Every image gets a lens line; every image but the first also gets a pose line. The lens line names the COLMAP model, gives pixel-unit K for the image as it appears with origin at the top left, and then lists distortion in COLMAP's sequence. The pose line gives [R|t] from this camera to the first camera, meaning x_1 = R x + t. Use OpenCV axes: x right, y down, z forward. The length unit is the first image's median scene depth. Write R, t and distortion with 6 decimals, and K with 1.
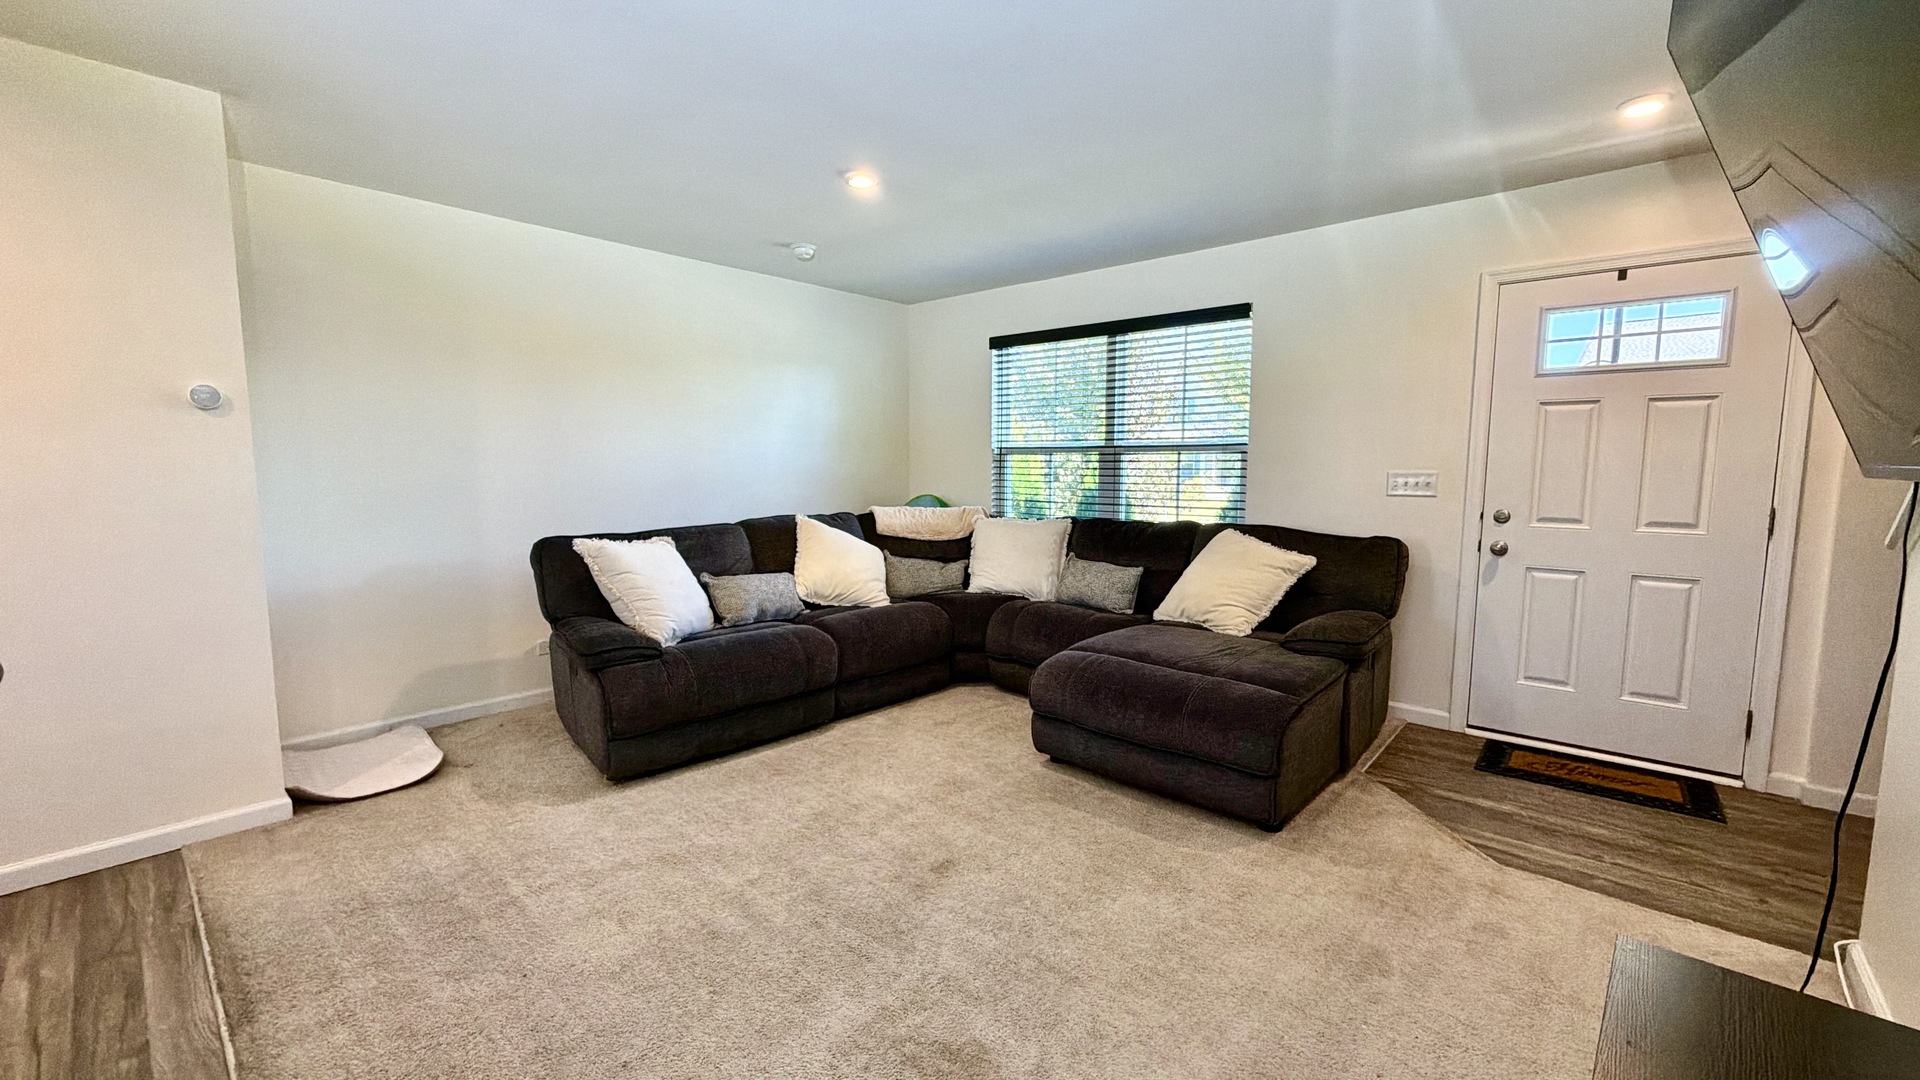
lens RADIAL K [[765.7, 0, 952.4], [0, 765.7, 533.8], [0, 0, 1]] dist [-0.002139, -0.000167]
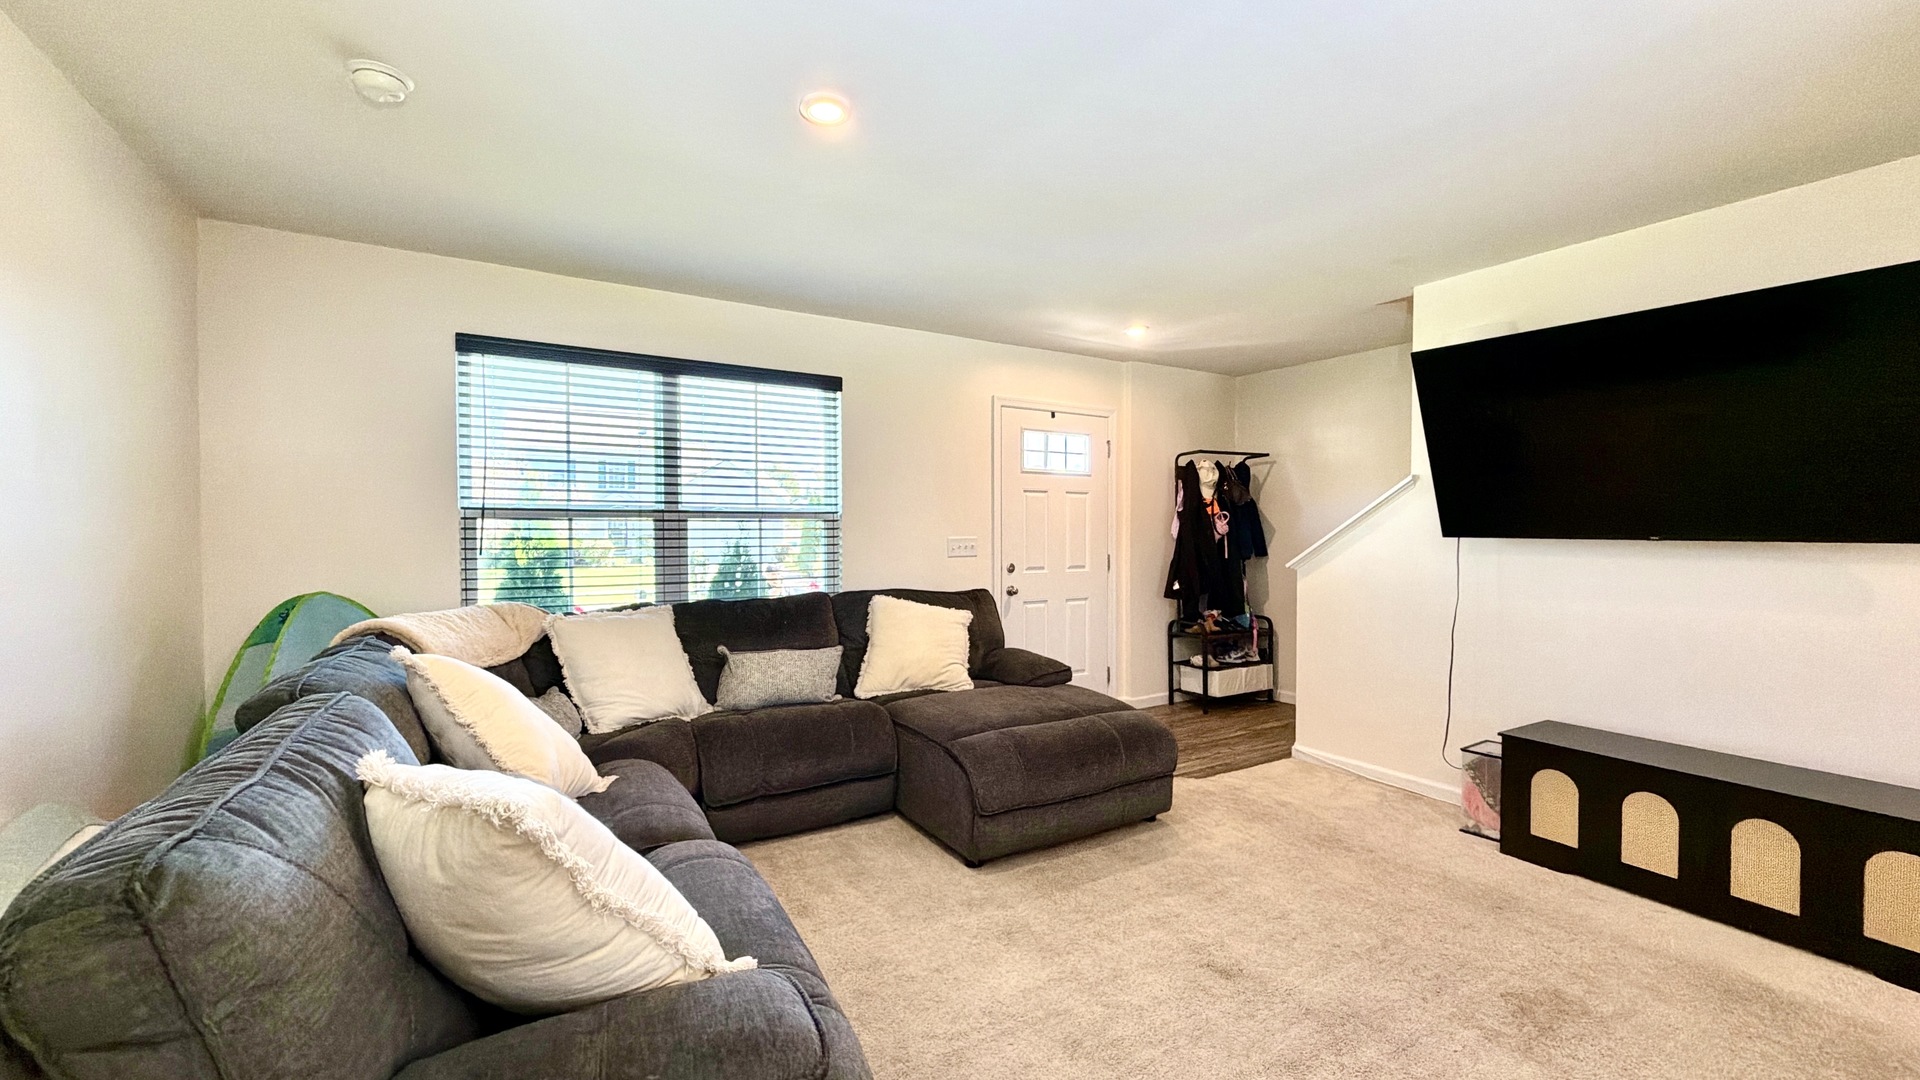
lens RADIAL K [[765.7, 0, 961.5], [0, 765.7, 540.1], [0, 0, 1]] dist [-0.002139, -0.000167]
pose [[0.277123, -0.014757, 0.960721, -0.588819], [0.088713, 0.996004, -0.010290, -0.059622], [-0.956730, 0.088080, 0.277325, 0.601632]]
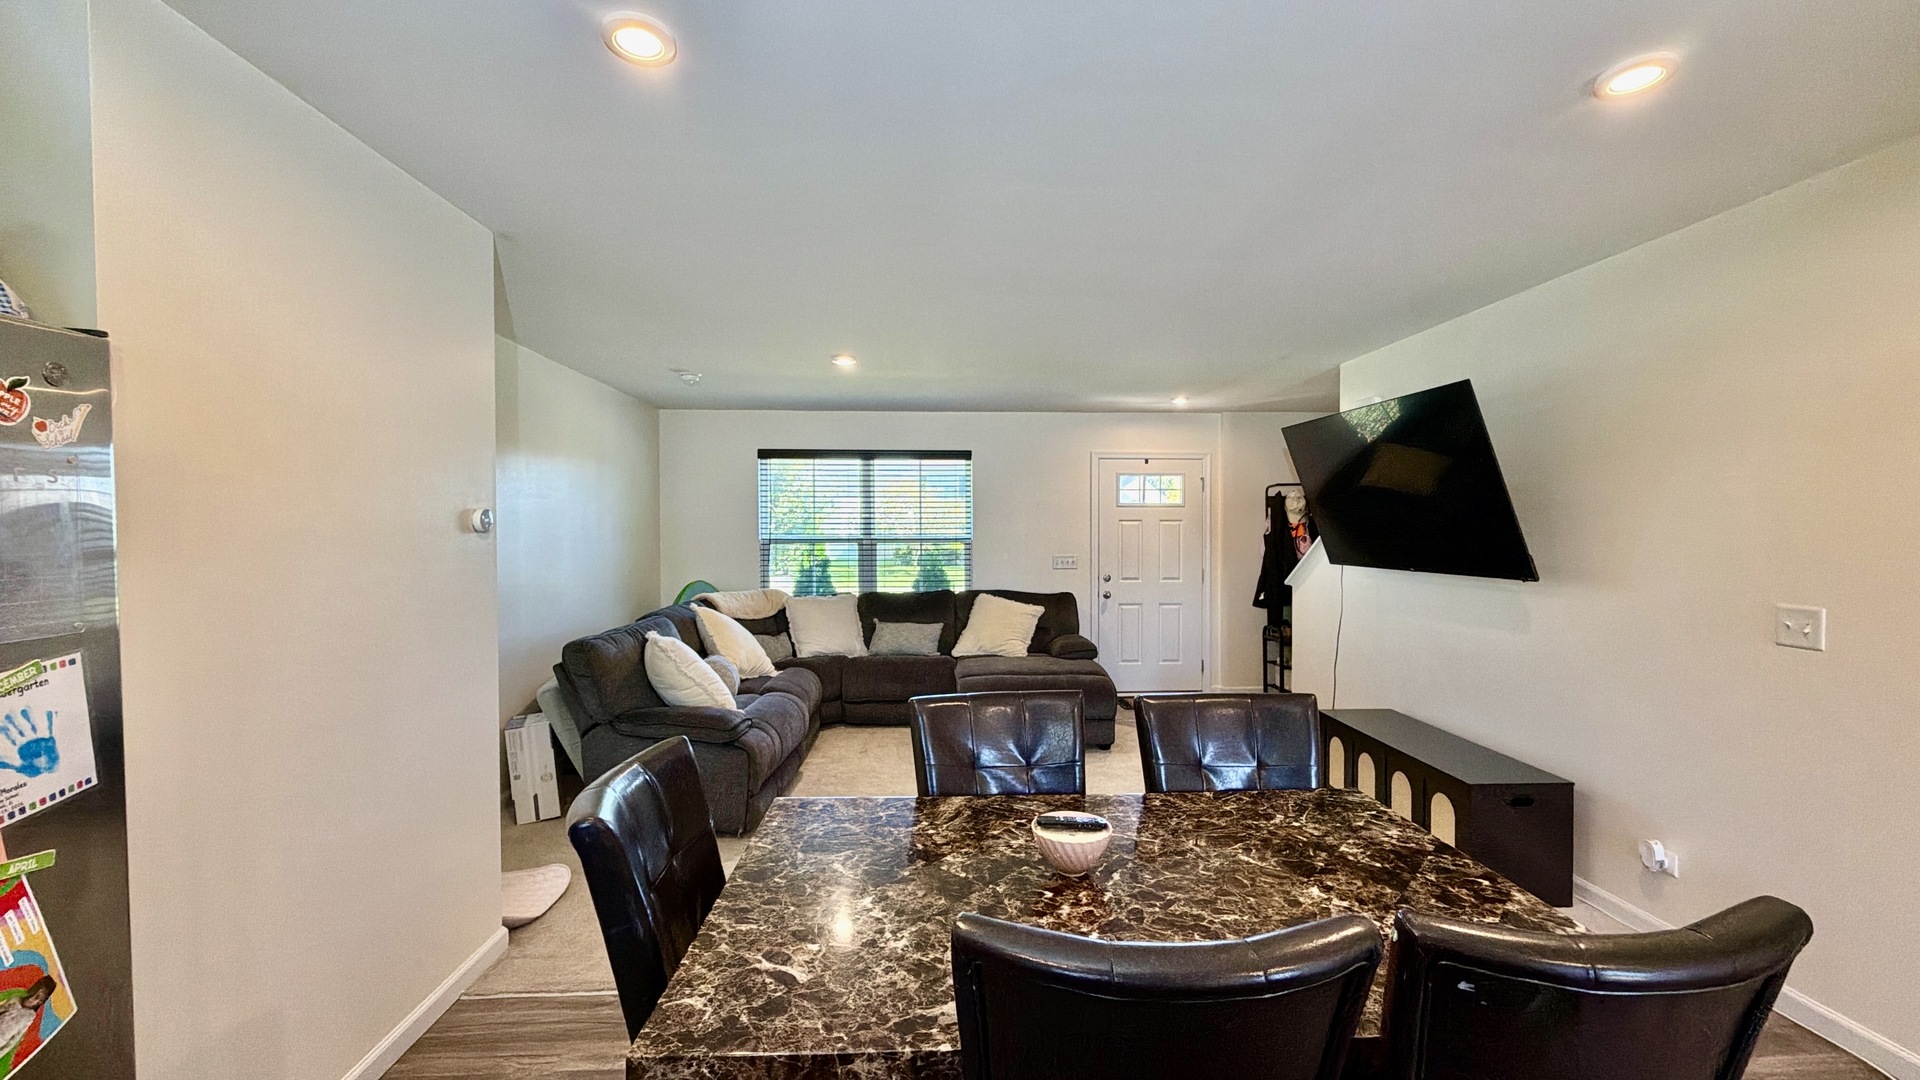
lens RADIAL K [[765.7, 0, 963.2], [0, 765.7, 536.3], [0, 0, 1]] dist [-0.002139, -0.000167]
pose [[0.705799, -0.007043, 0.708377, -0.782016], [0.068138, 0.995989, -0.057987, -0.035237], [-0.705128, 0.089195, 0.703448, -0.091588]]
